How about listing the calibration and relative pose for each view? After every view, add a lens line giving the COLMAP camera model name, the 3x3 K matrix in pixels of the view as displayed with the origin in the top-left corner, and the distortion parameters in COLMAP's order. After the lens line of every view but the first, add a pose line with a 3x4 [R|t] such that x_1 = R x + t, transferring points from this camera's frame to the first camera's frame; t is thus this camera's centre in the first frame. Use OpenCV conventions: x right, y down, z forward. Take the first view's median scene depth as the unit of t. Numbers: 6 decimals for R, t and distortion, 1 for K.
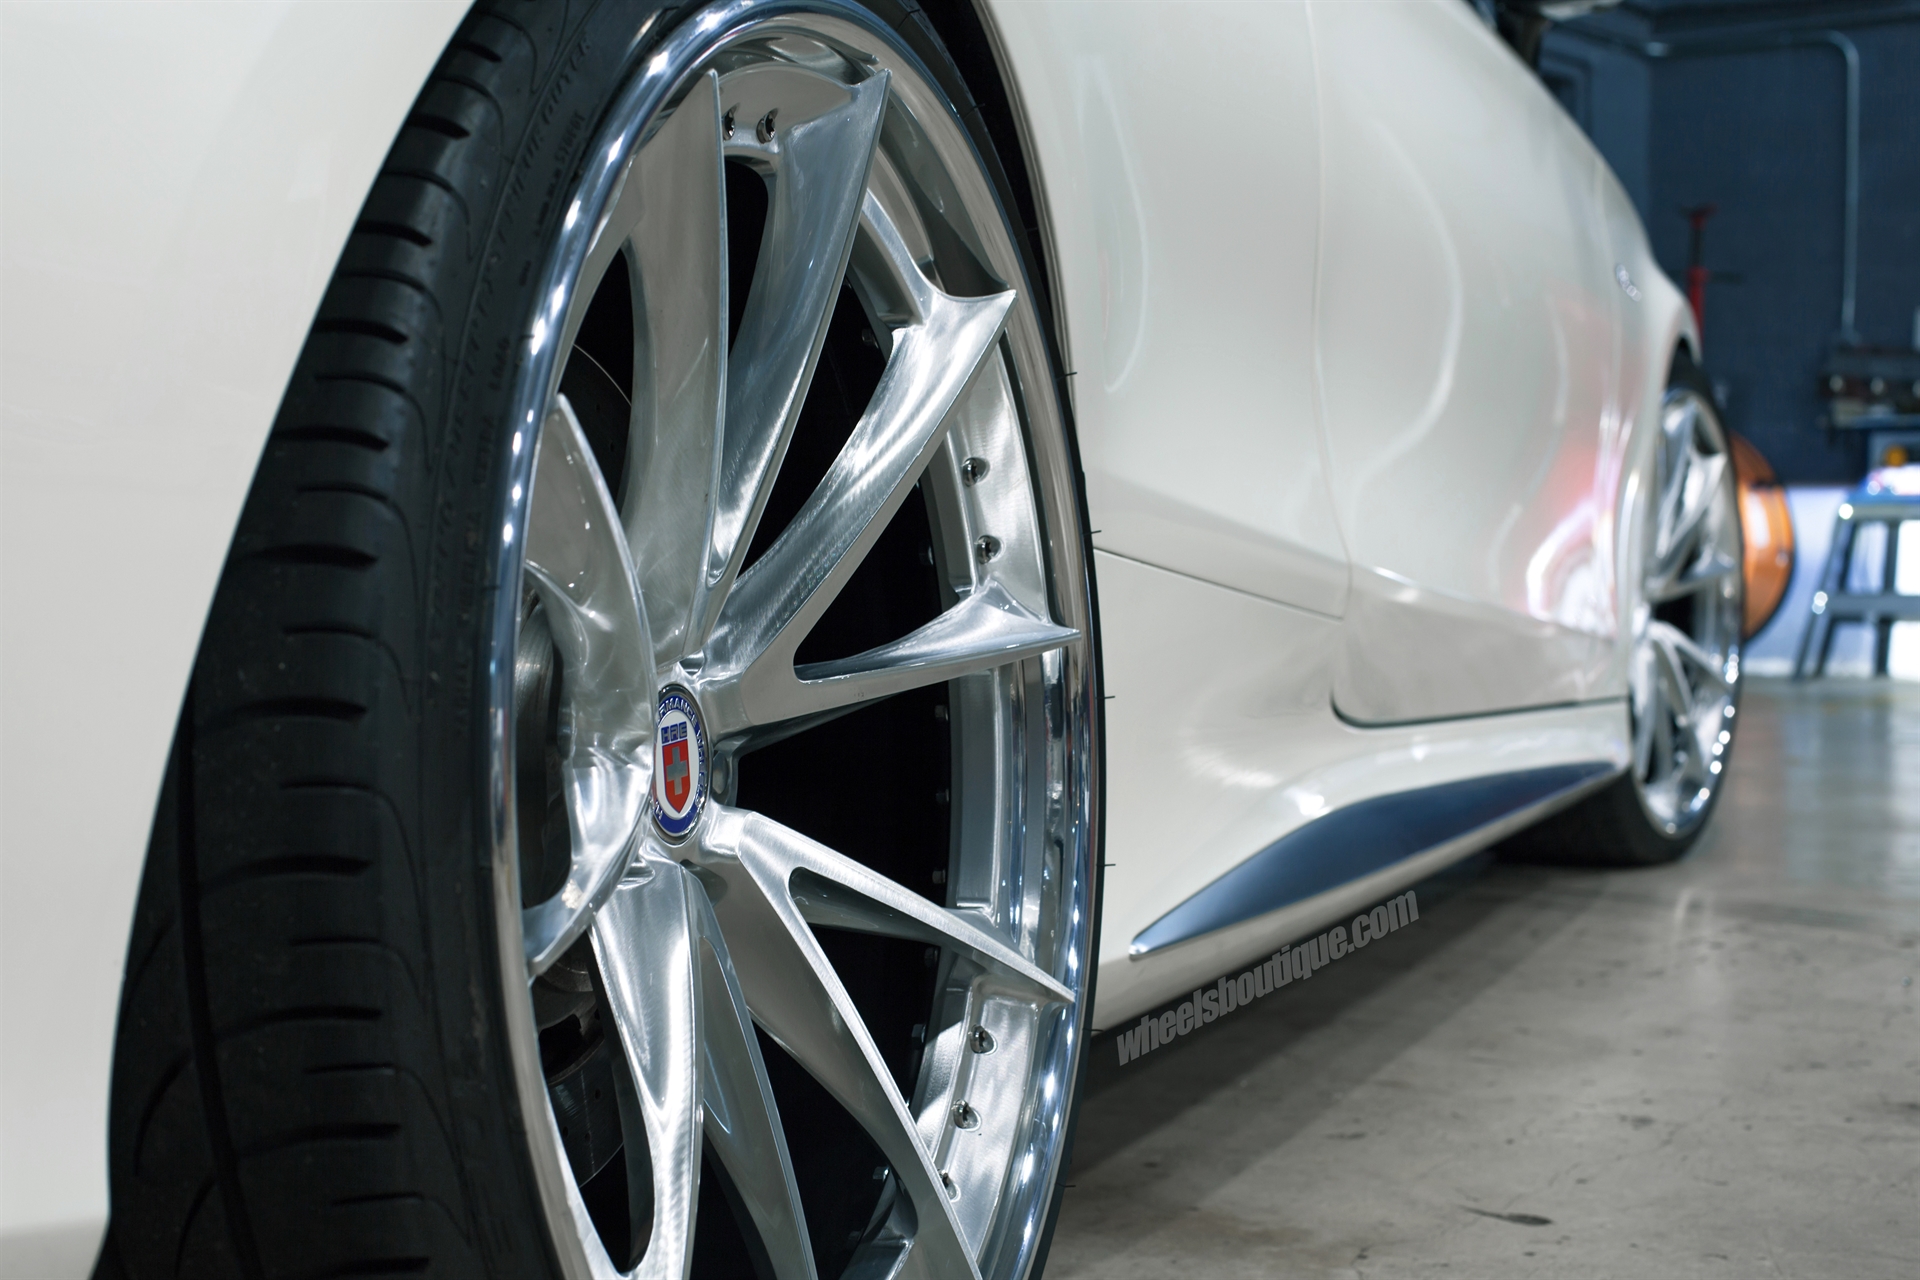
lens RADIAL K [[3100.6, 0, 960.0], [0, 3100.6, 640.0], [0, 0, 1]] dist [-0.334286, -0.005140]
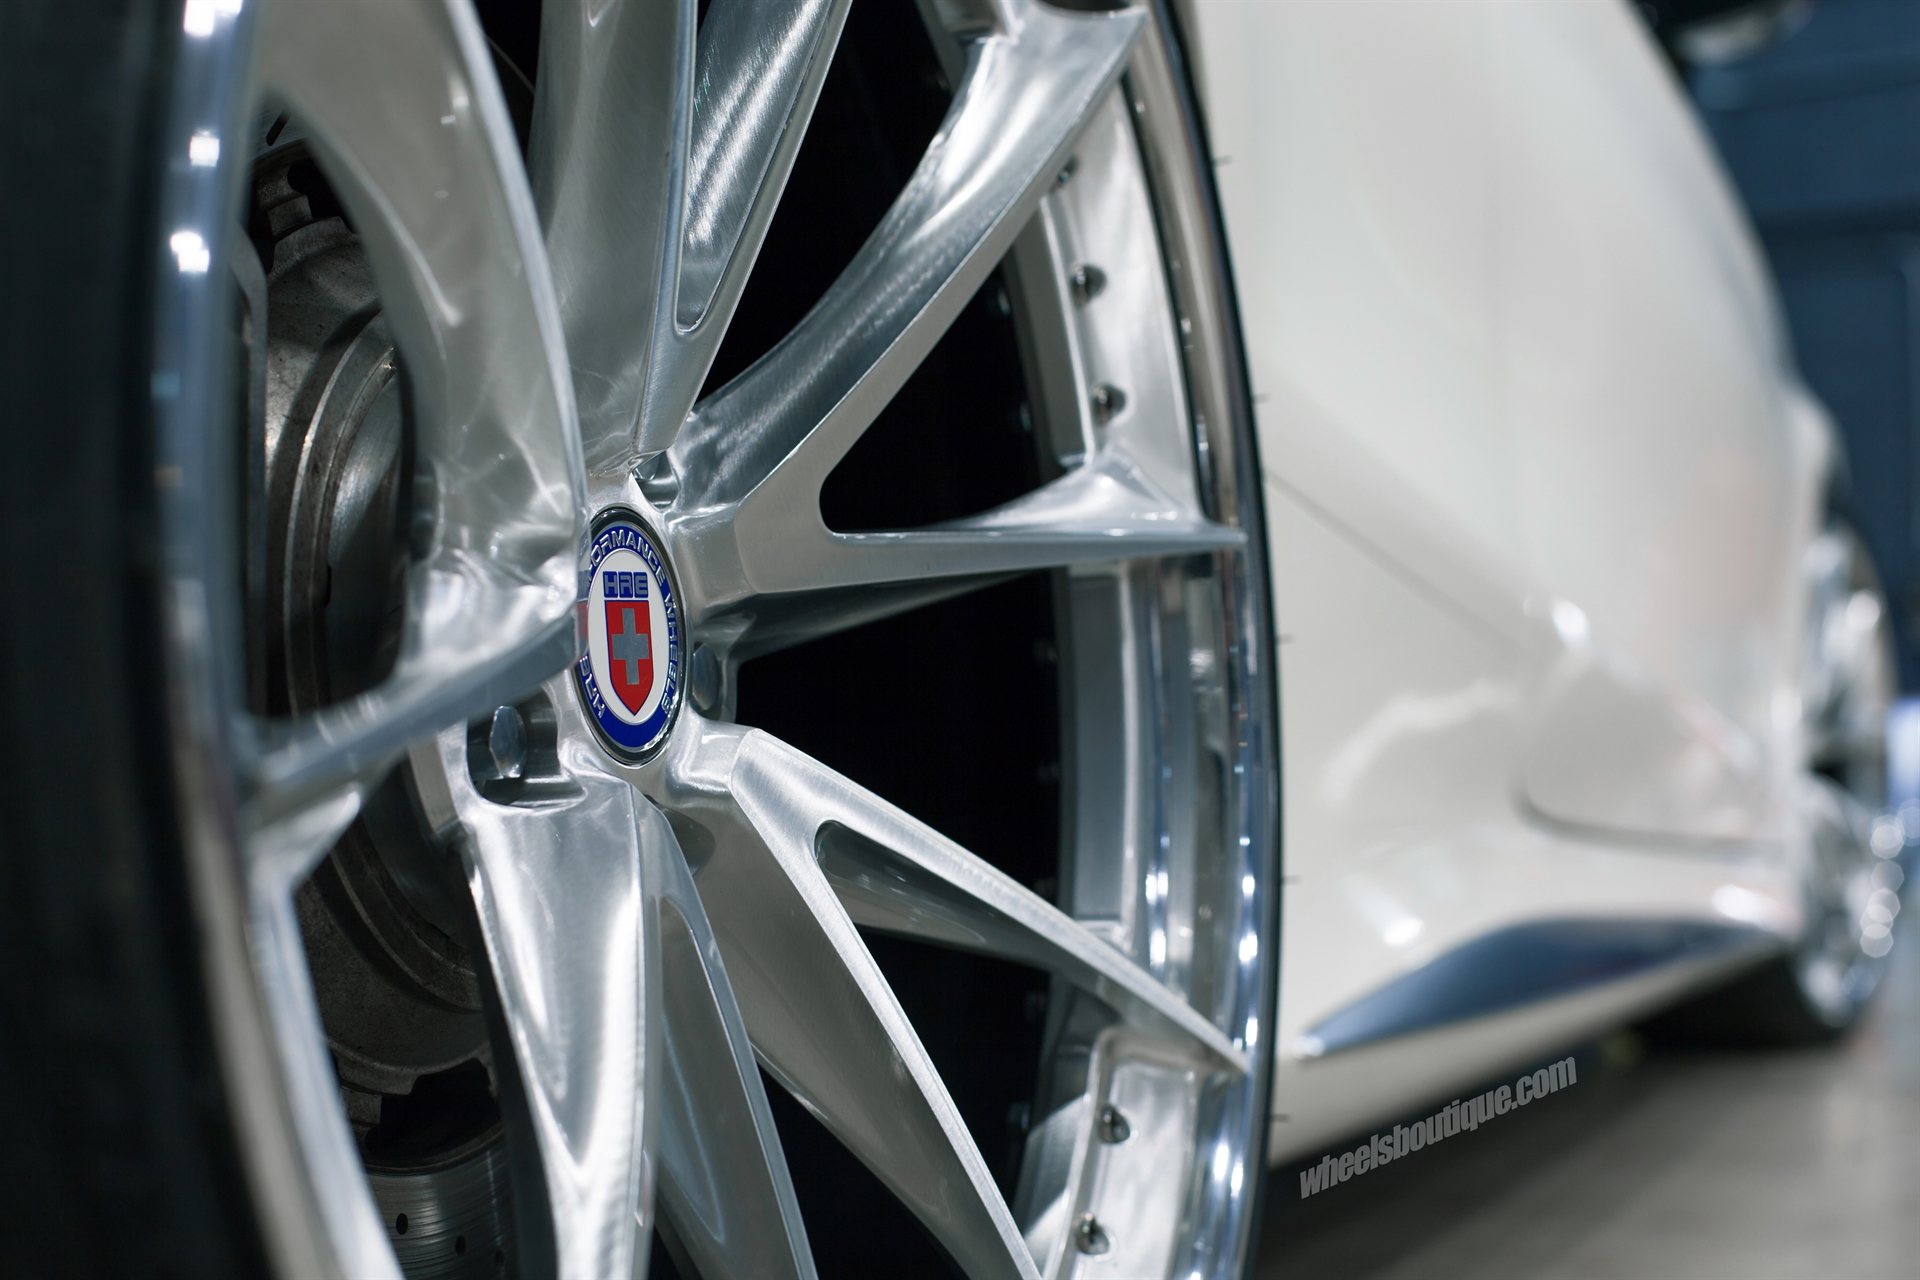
lens RADIAL K [[2900.5, 0, 960.0], [0, 2900.5, 640.0], [0, 0, 1]] dist [-0.181986, -0.037499]
pose [[0.999474, -0.017848, -0.027074, -0.007910], [0.015066, 0.994905, -0.099685, 0.089341], [0.028715, 0.099225, 0.994651, 0.371569]]
